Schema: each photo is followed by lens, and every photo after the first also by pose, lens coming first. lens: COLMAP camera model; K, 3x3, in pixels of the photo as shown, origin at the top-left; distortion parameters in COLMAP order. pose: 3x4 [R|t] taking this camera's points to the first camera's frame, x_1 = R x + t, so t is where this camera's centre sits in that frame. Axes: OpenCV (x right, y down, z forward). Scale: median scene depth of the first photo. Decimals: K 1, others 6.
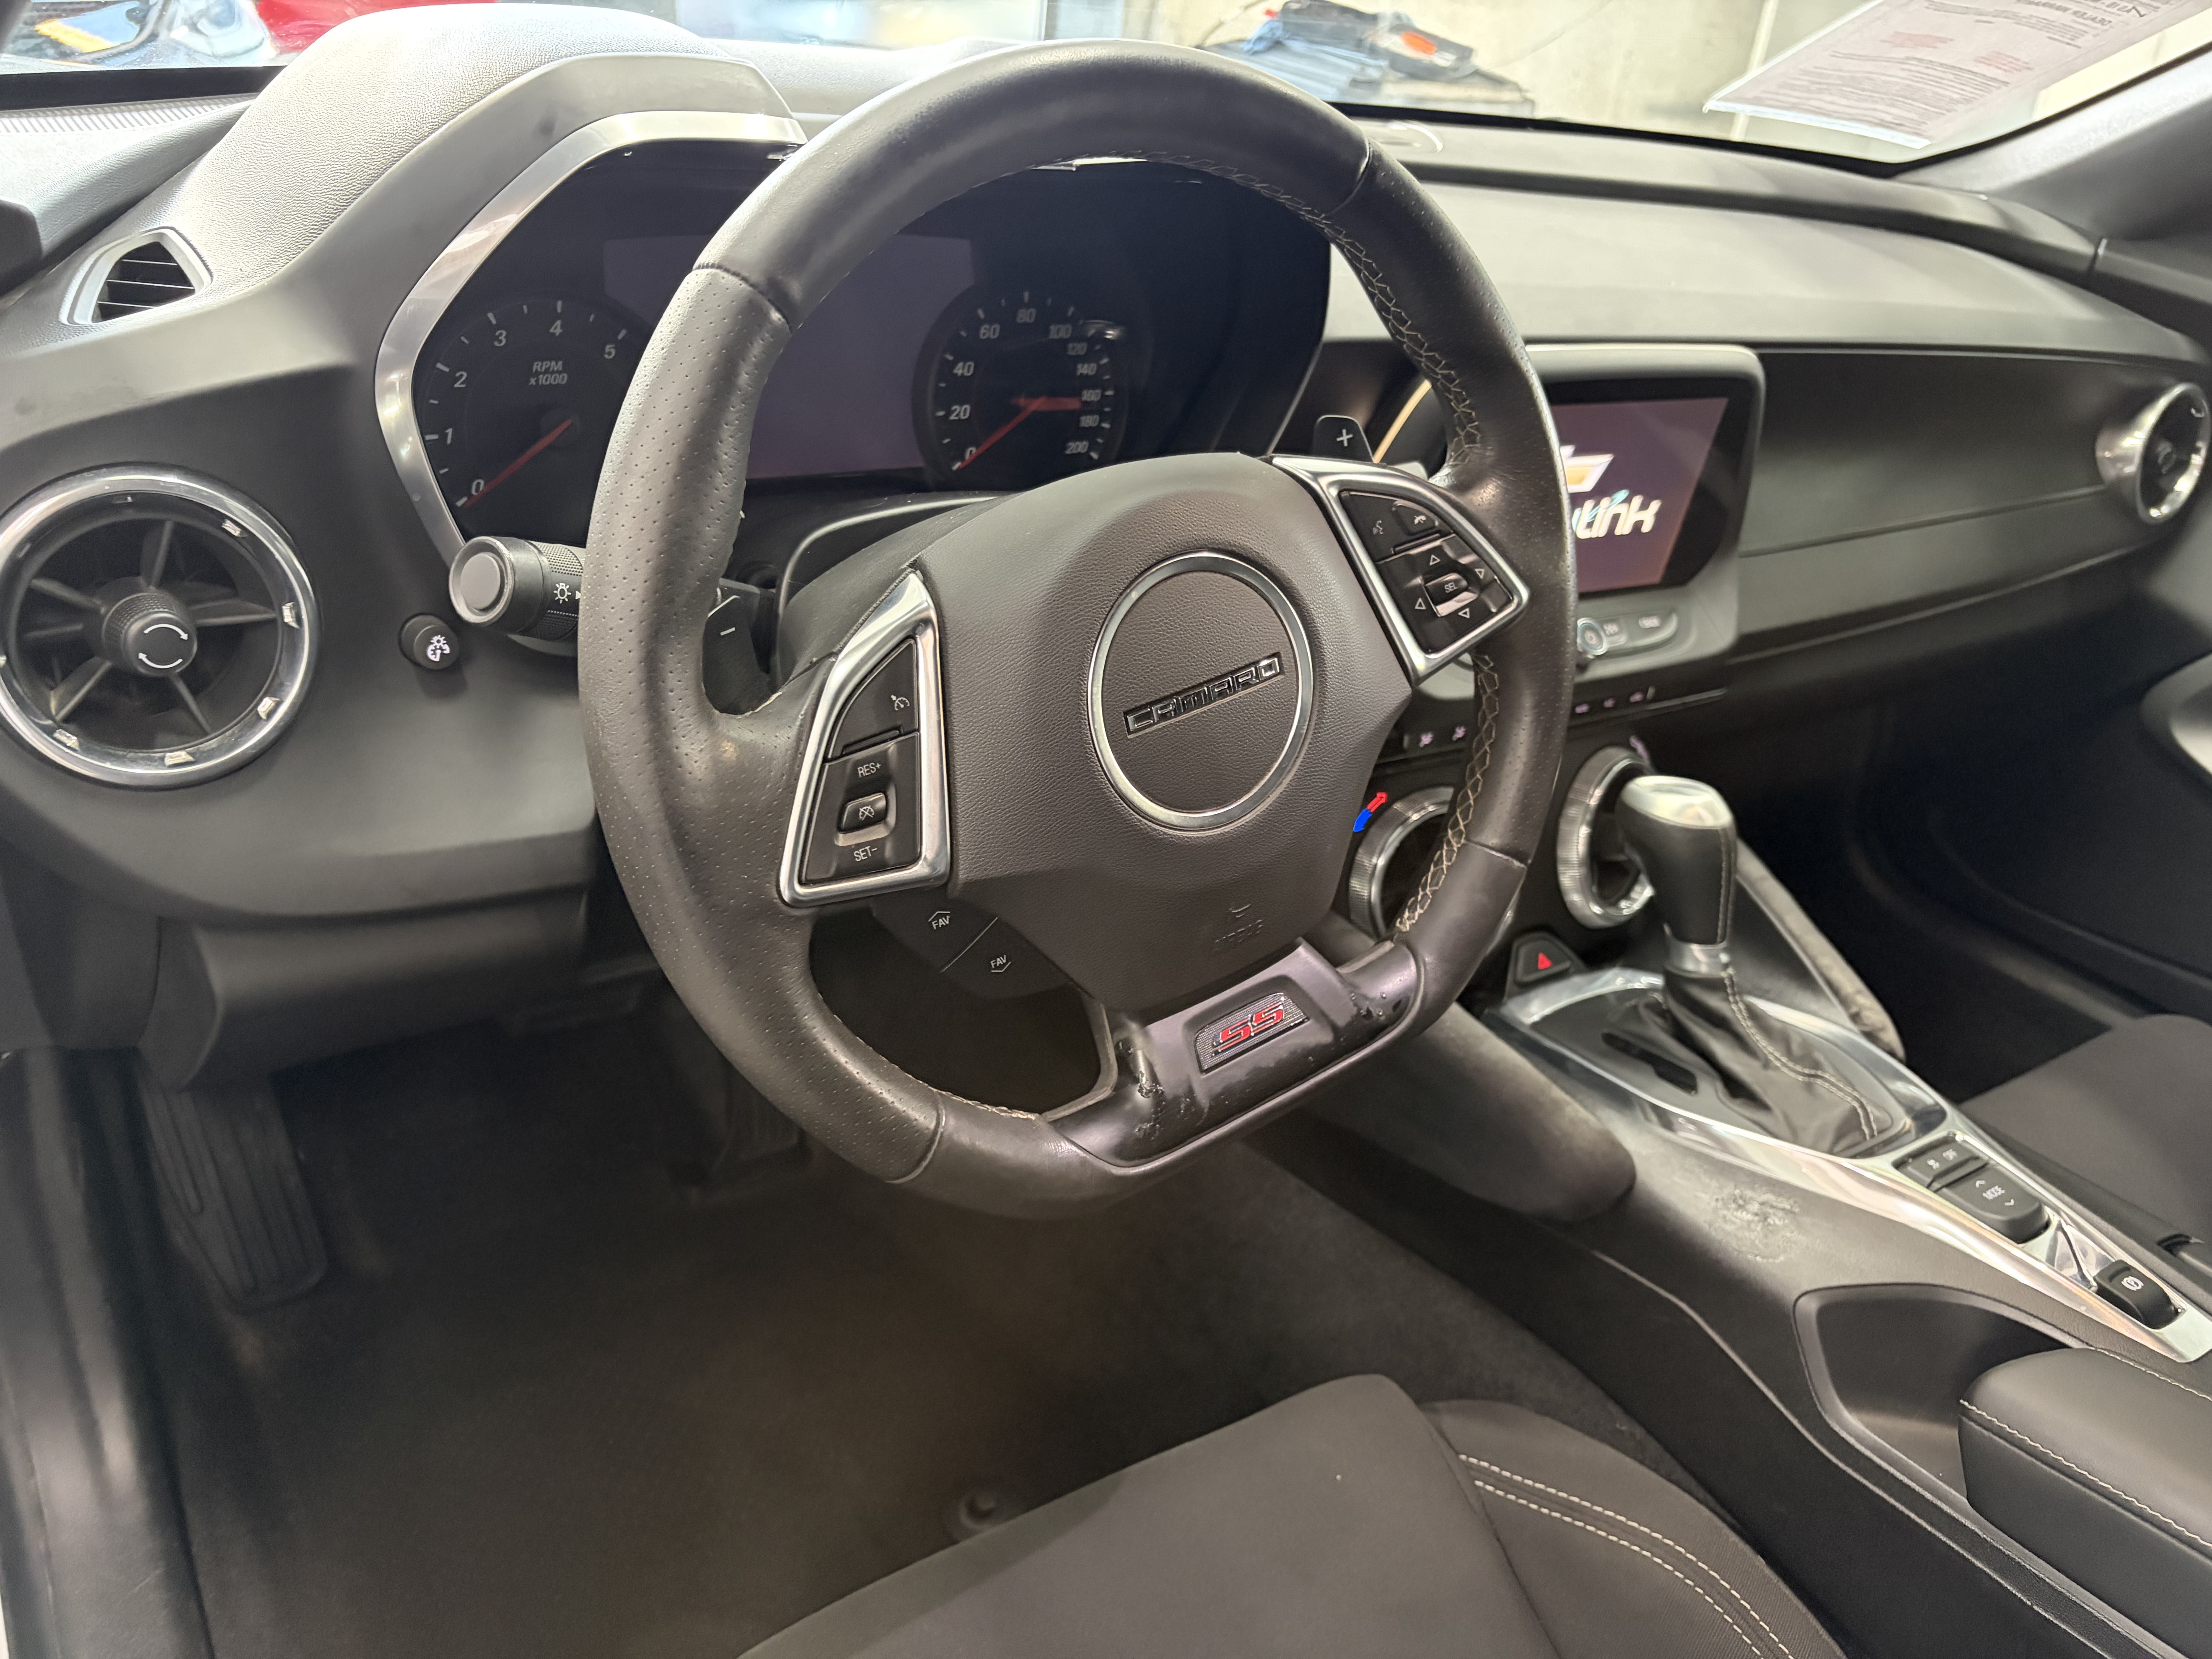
lens RADIAL K [[1688.6, 0, 1097.0], [0, 1688.6, 831.7], [0, 0, 1]] dist [0.045003, -0.059540]
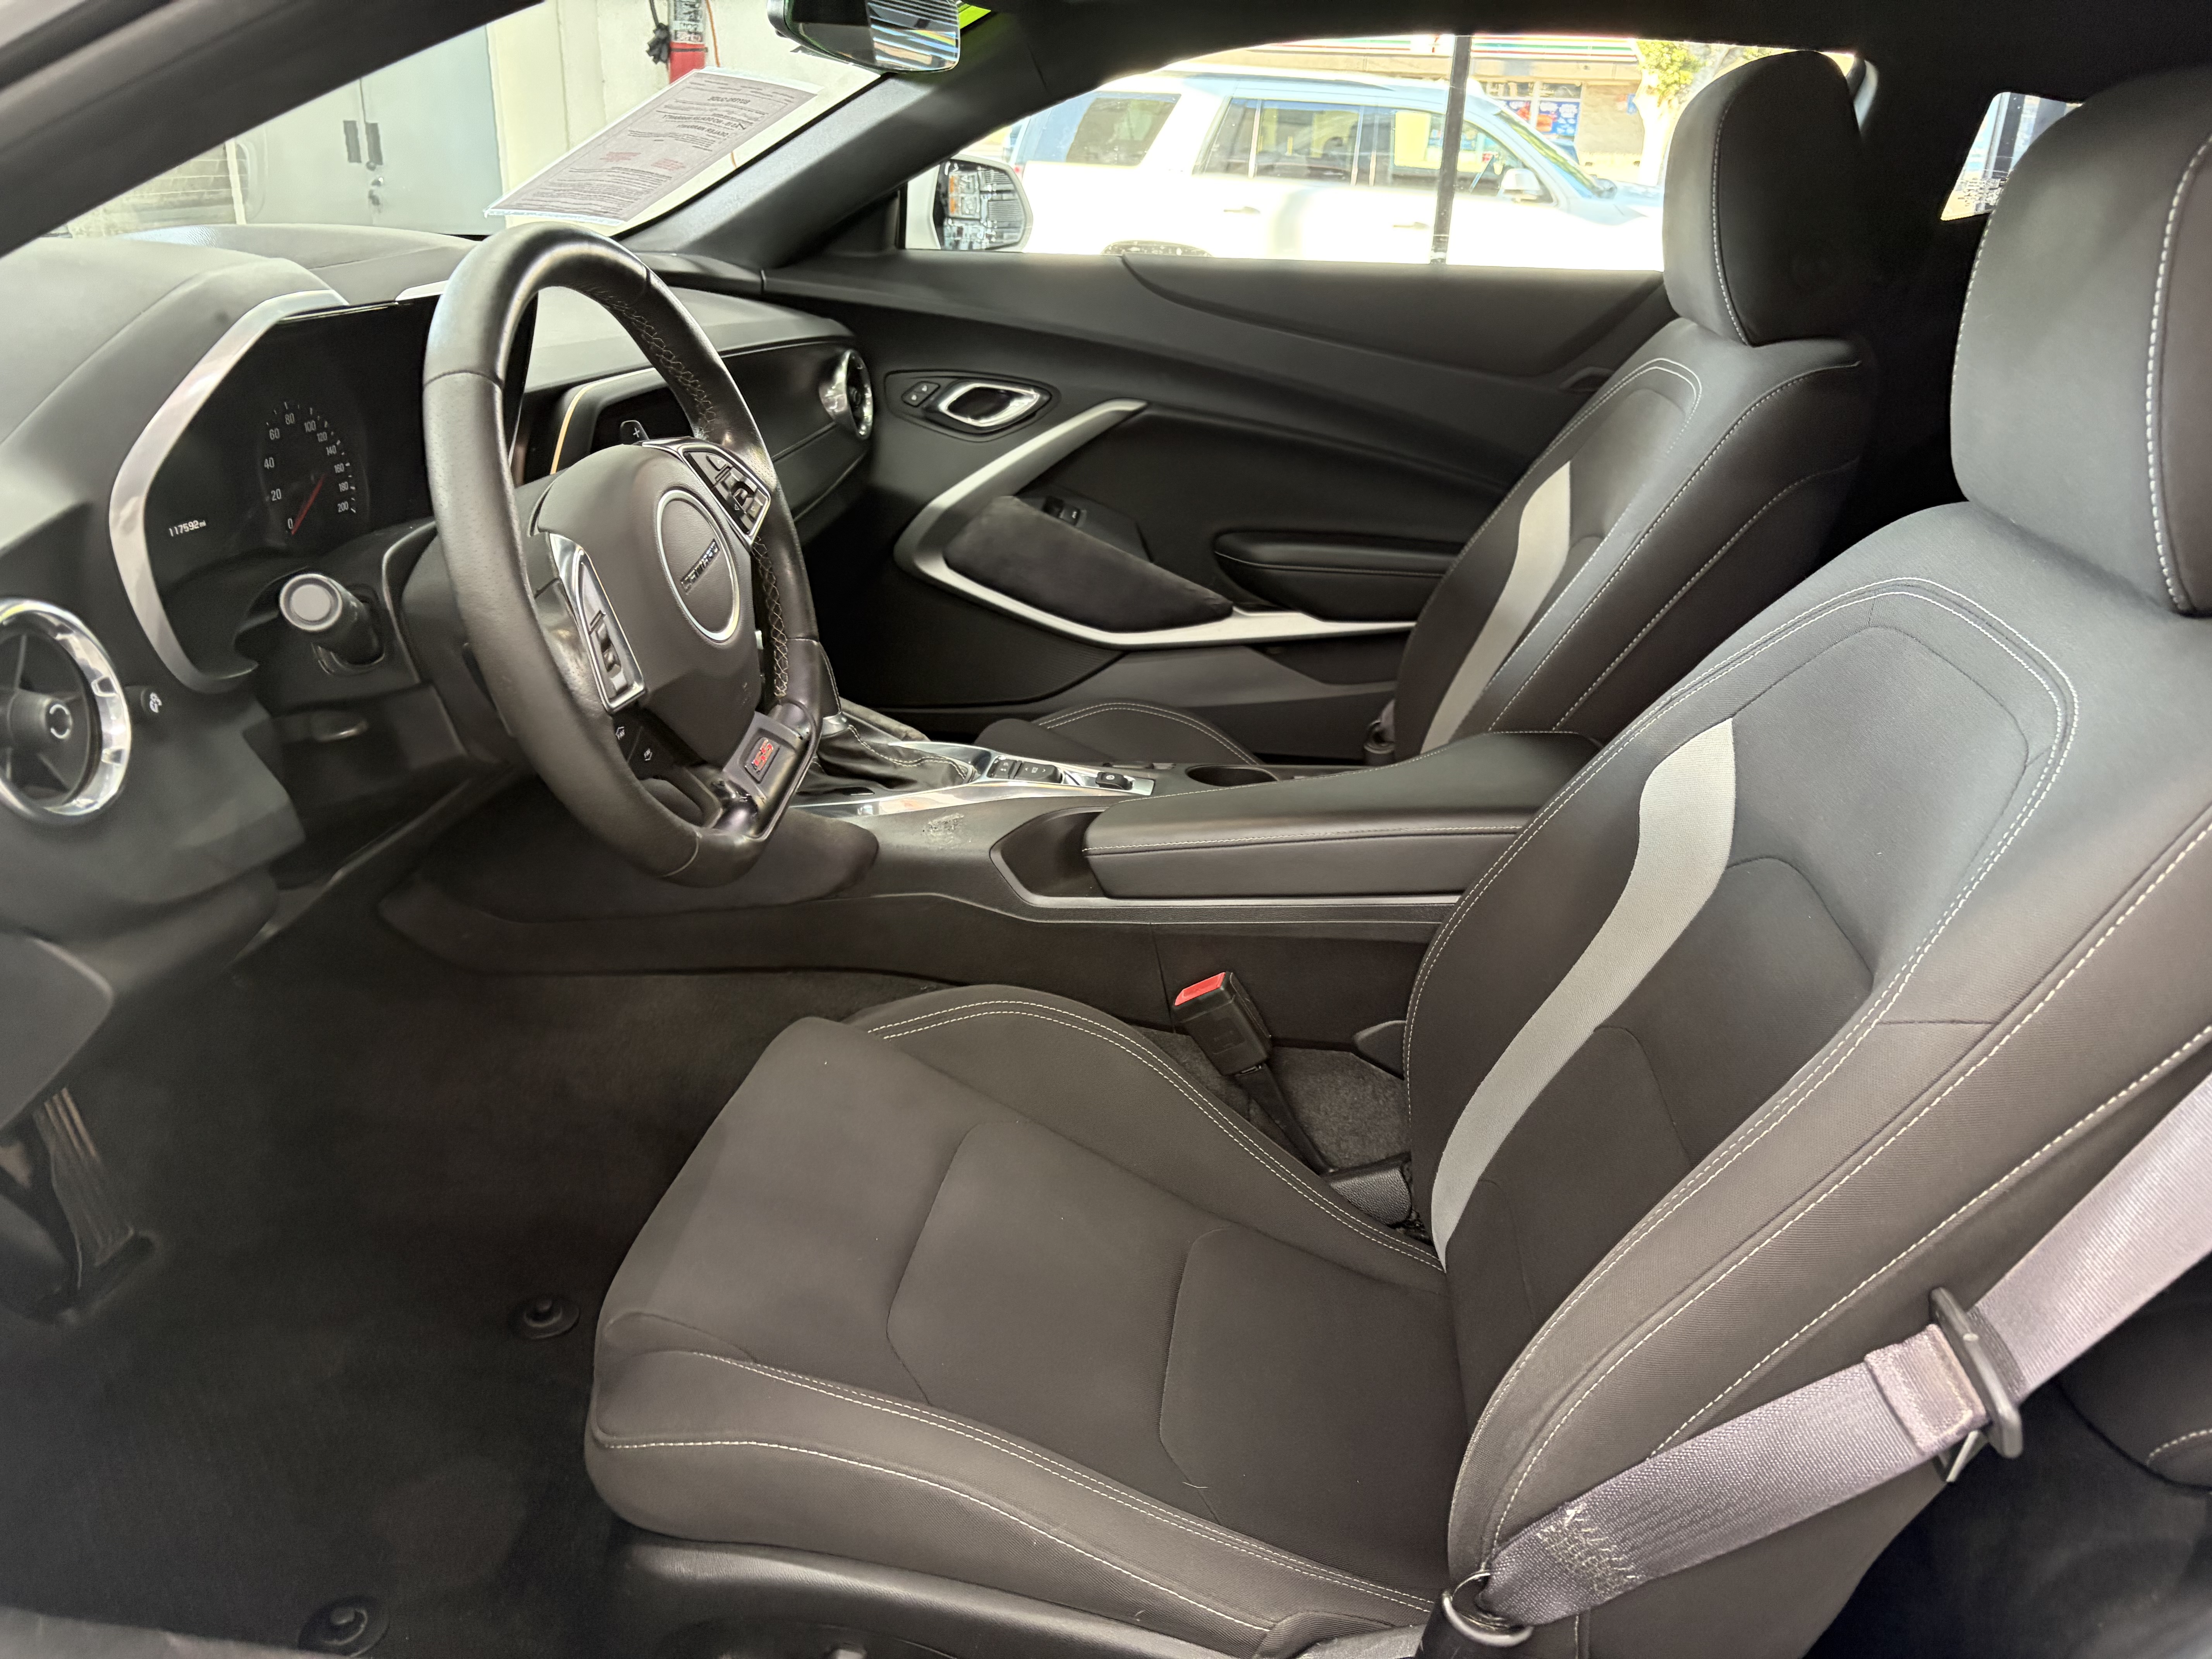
lens RADIAL K [[1688.6, 0, 1097.0], [0, 1688.6, 831.7], [0, 0, 1]] dist [0.045003, -0.059540]
pose [[0.653449, -0.352999, 0.669625, -0.604186], [0.378210, 0.918532, 0.115139, 0.079744], [-0.655715, 0.178021, 0.733721, -0.336387]]
